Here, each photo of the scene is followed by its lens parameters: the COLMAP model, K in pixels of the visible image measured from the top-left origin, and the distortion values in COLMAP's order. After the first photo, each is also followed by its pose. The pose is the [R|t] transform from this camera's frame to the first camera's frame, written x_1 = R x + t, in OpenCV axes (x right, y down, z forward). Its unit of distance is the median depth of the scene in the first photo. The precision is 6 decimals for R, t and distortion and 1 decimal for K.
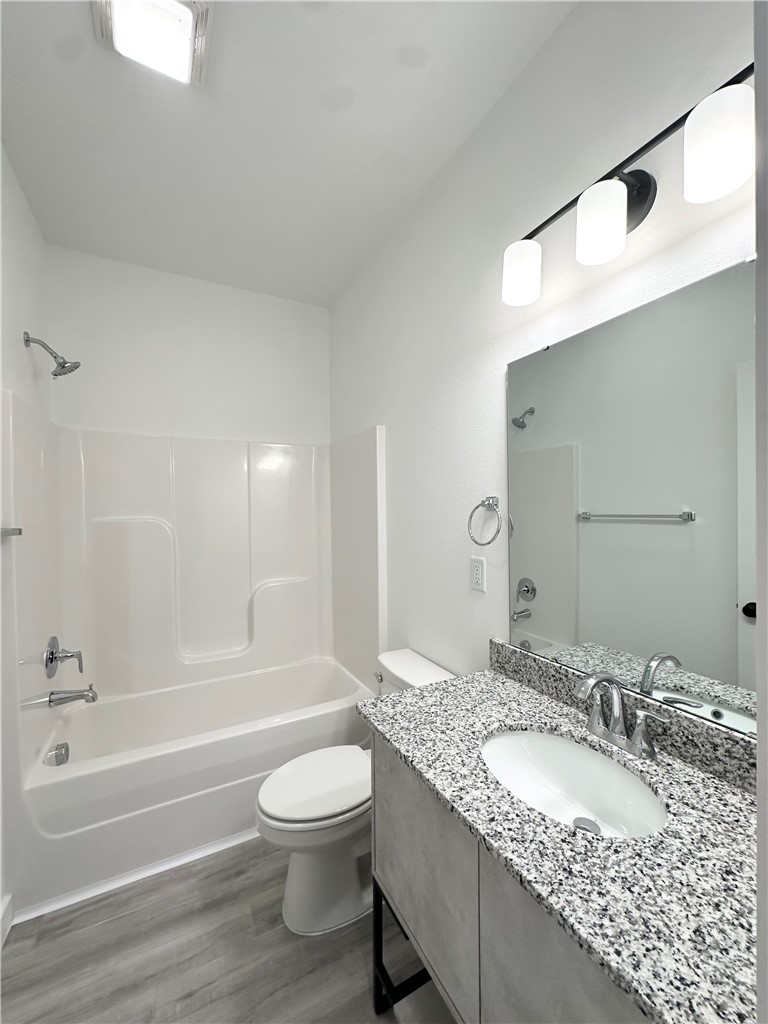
lens RADIAL K [[407.7, 0, 384.0], [0, 407.7, 512.0], [0, 0, 1]] dist [-0.001930, 0.000117]
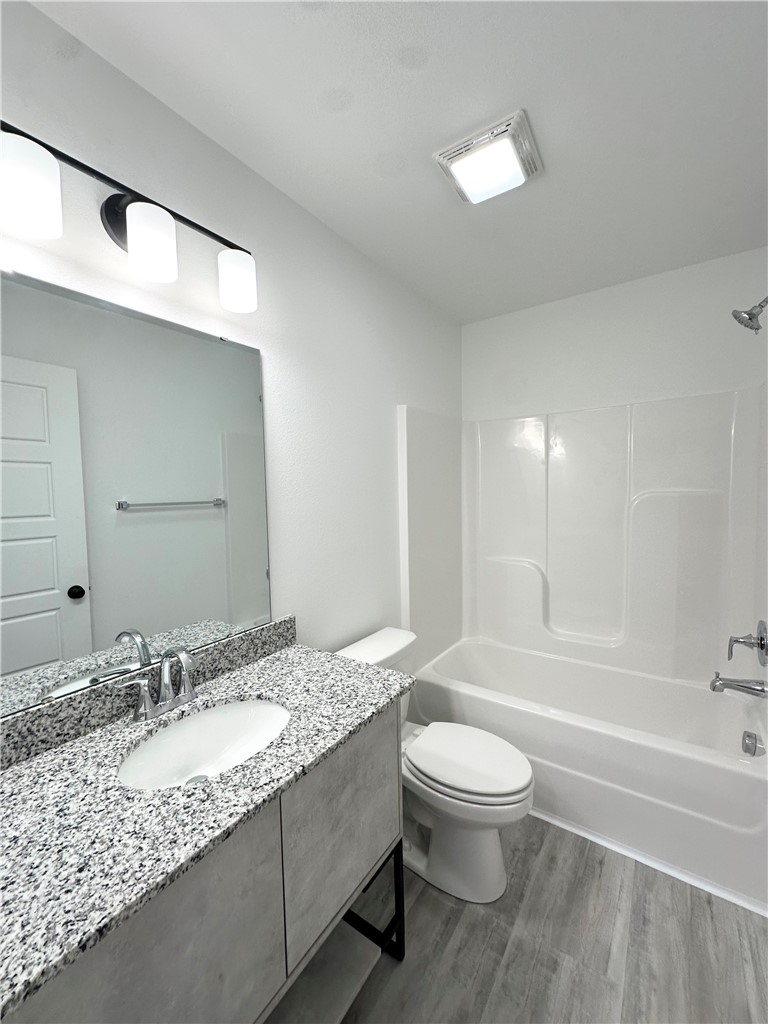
lens RADIAL K [[407.7, 0, 384.0], [0, 407.7, 512.0], [0, 0, 1]] dist [-0.001930, 0.000117]
pose [[-0.453292, -0.031187, 0.890817, -0.615701], [0.025135, 0.998543, 0.047748, -0.003606], [-0.891008, 0.044034, -0.451847, 0.888098]]
